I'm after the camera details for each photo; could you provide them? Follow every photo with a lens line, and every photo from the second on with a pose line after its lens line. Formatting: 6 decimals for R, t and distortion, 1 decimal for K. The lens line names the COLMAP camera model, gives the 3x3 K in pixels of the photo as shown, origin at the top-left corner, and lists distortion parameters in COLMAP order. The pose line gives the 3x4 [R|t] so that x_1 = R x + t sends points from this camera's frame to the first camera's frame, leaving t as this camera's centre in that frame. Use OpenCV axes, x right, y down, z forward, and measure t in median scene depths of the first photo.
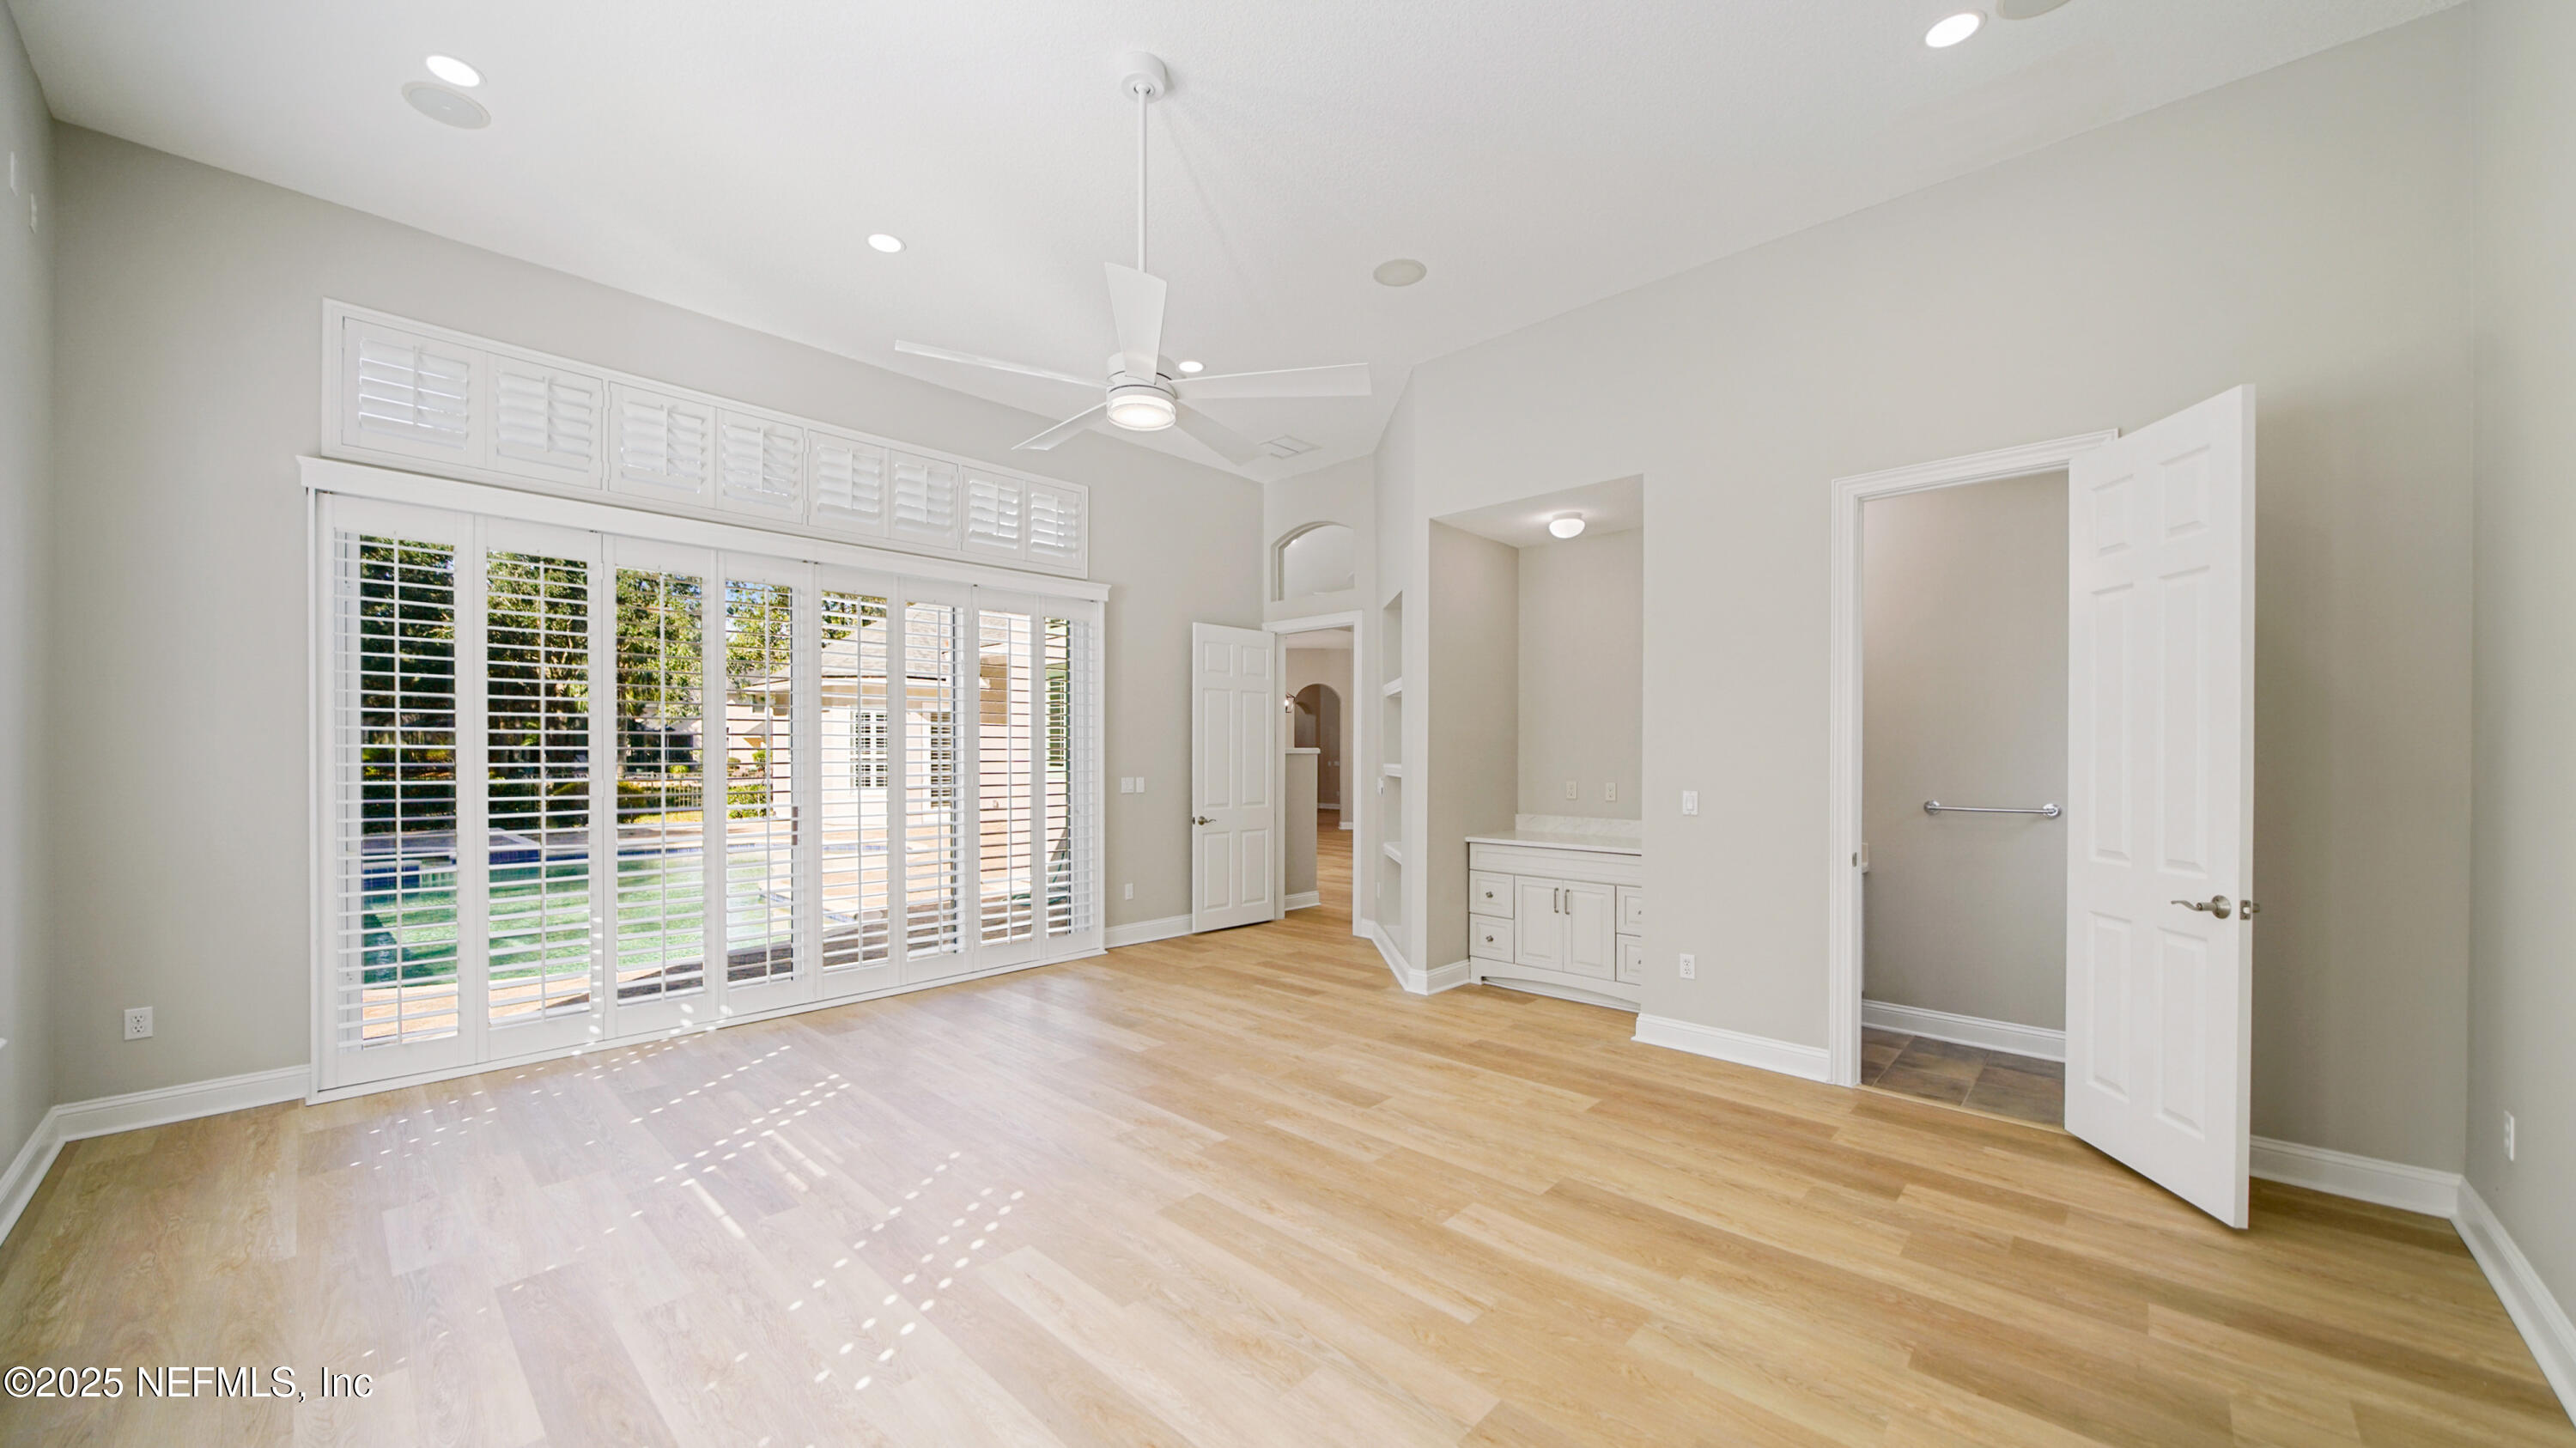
lens RADIAL K [[913.2, 0, 1219.7], [0, 913.2, 758.2], [0, 0, 1]] dist [-0.004726, -0.000441]
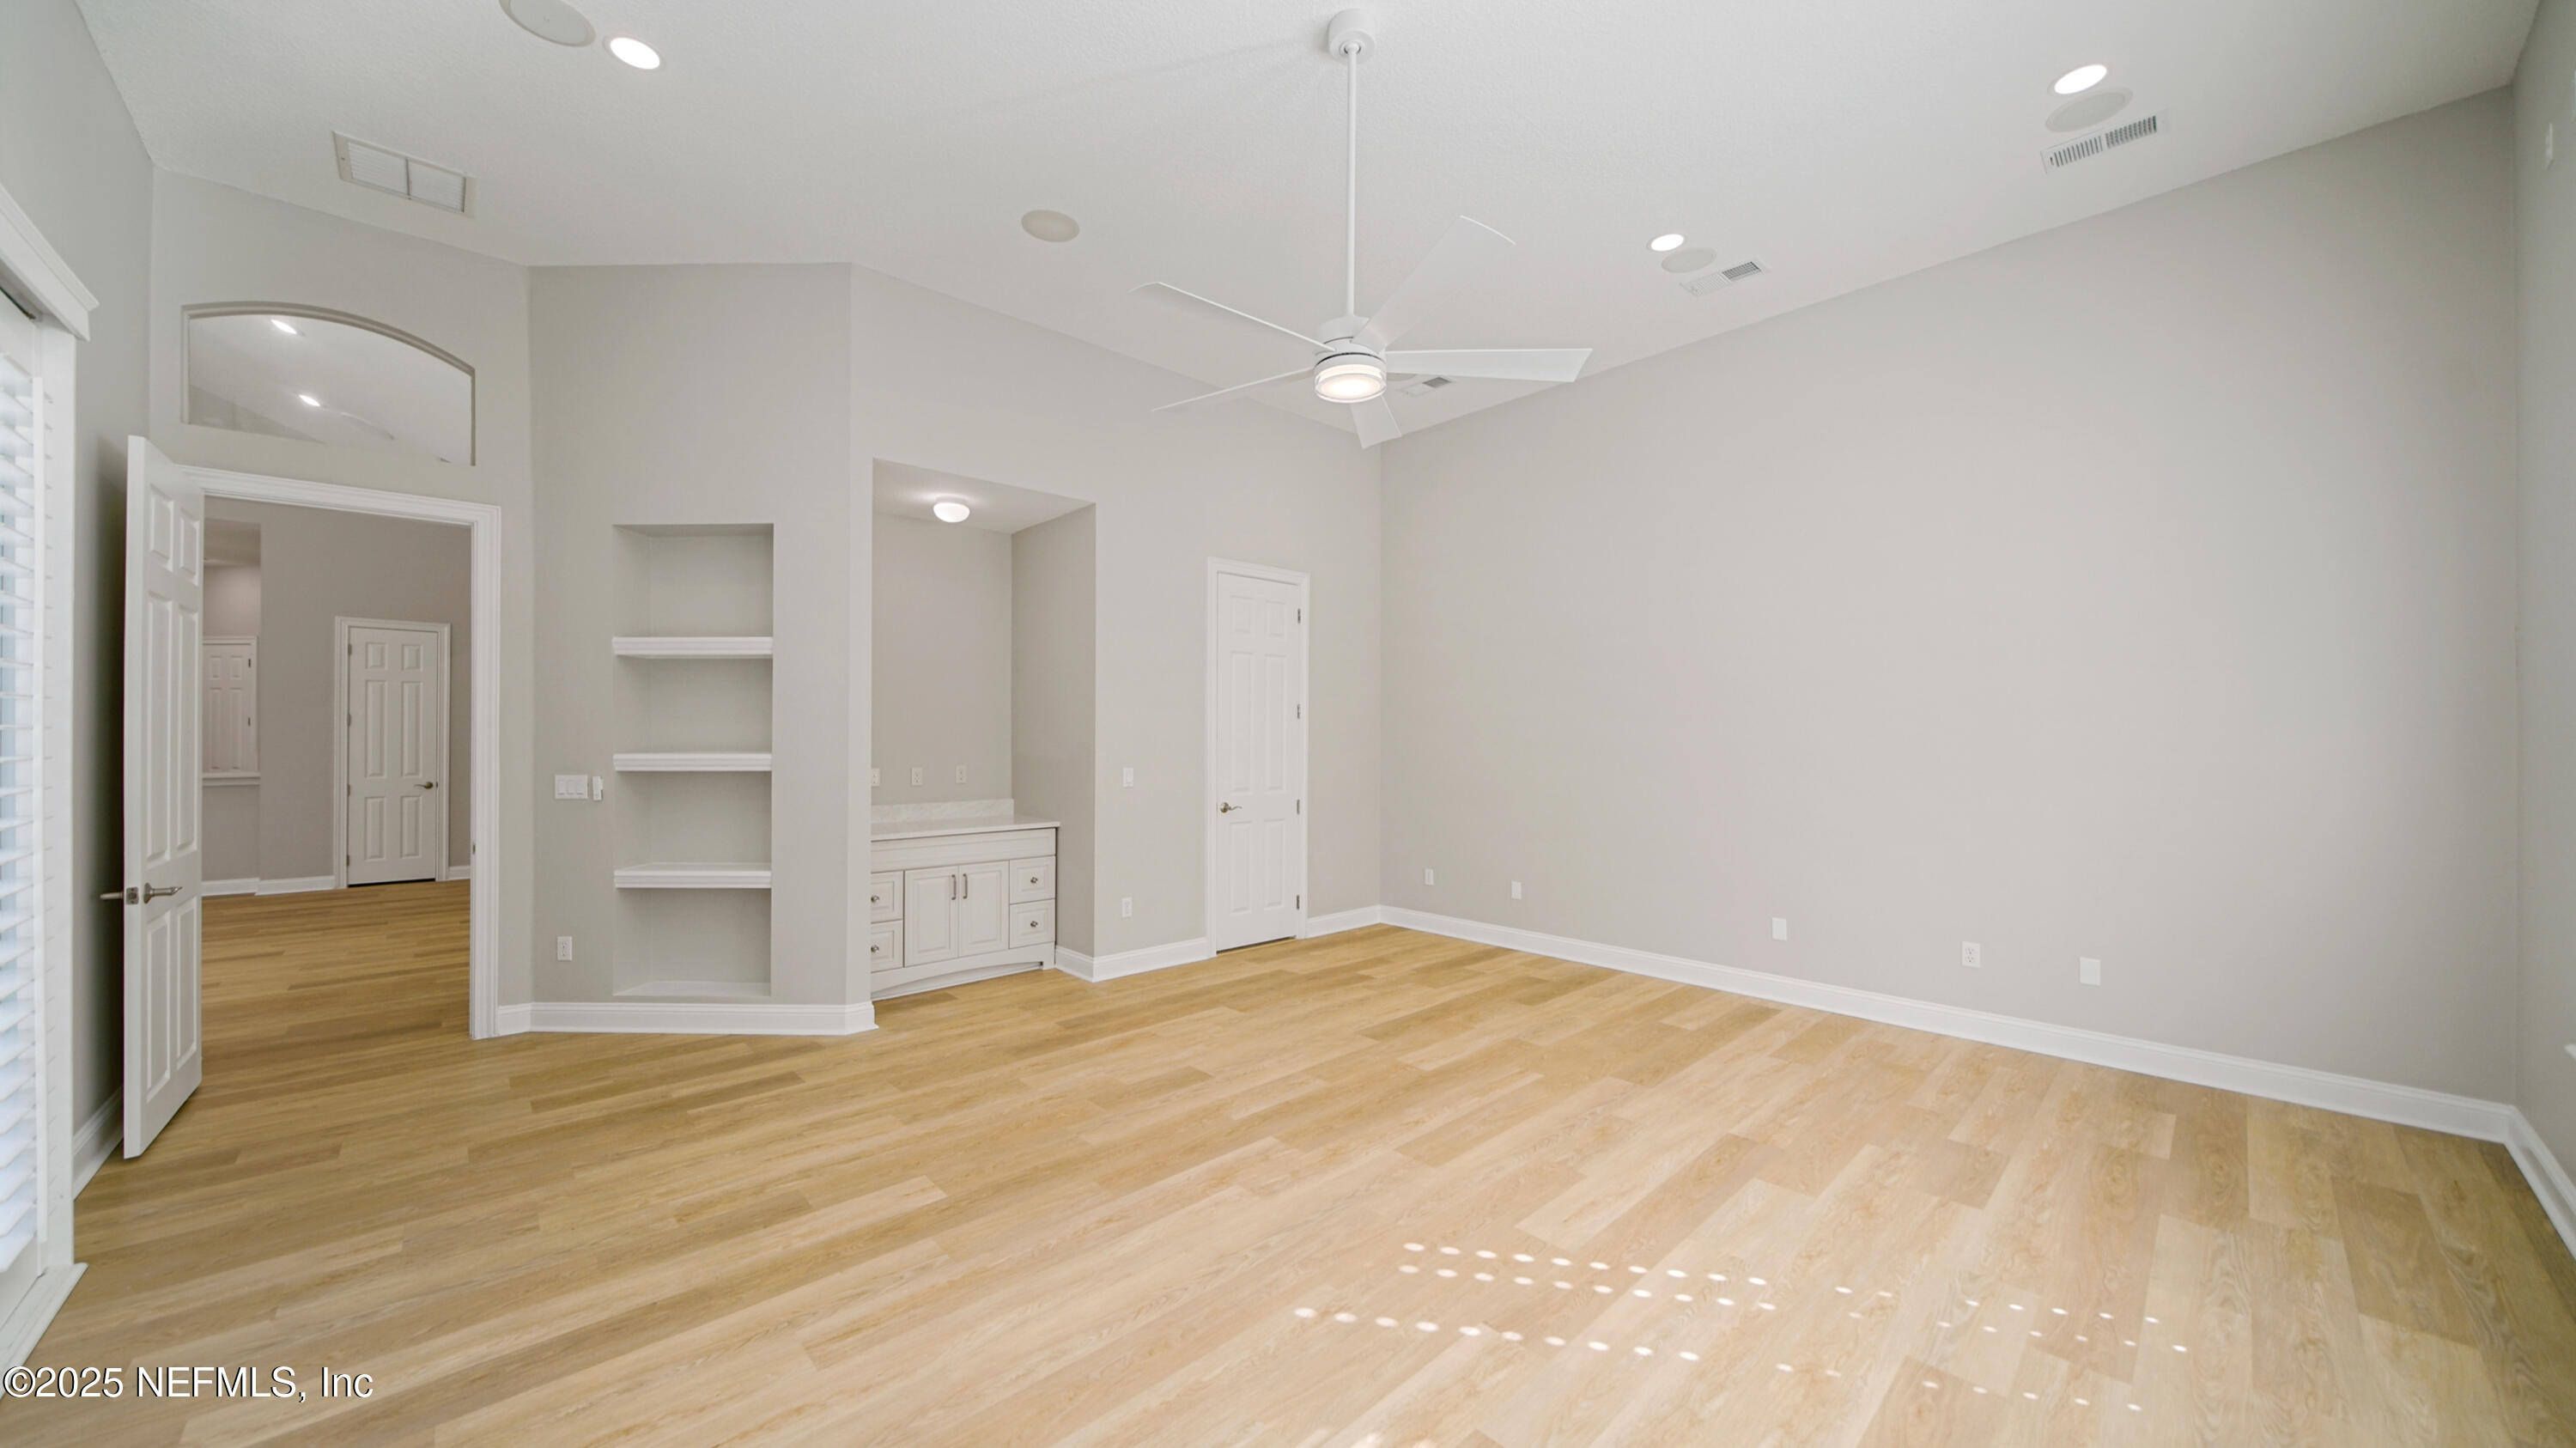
lens RADIAL K [[913.2, 0, 1289.7], [0, 913.2, 732.9], [0, 0, 1]] dist [-0.004726, -0.000441]
pose [[0.021163, 0.003491, 0.999770, -0.877566], [0.005428, 0.999979, -0.003607, -0.009064], [-0.999761, 0.005504, 0.021143, 0.875248]]
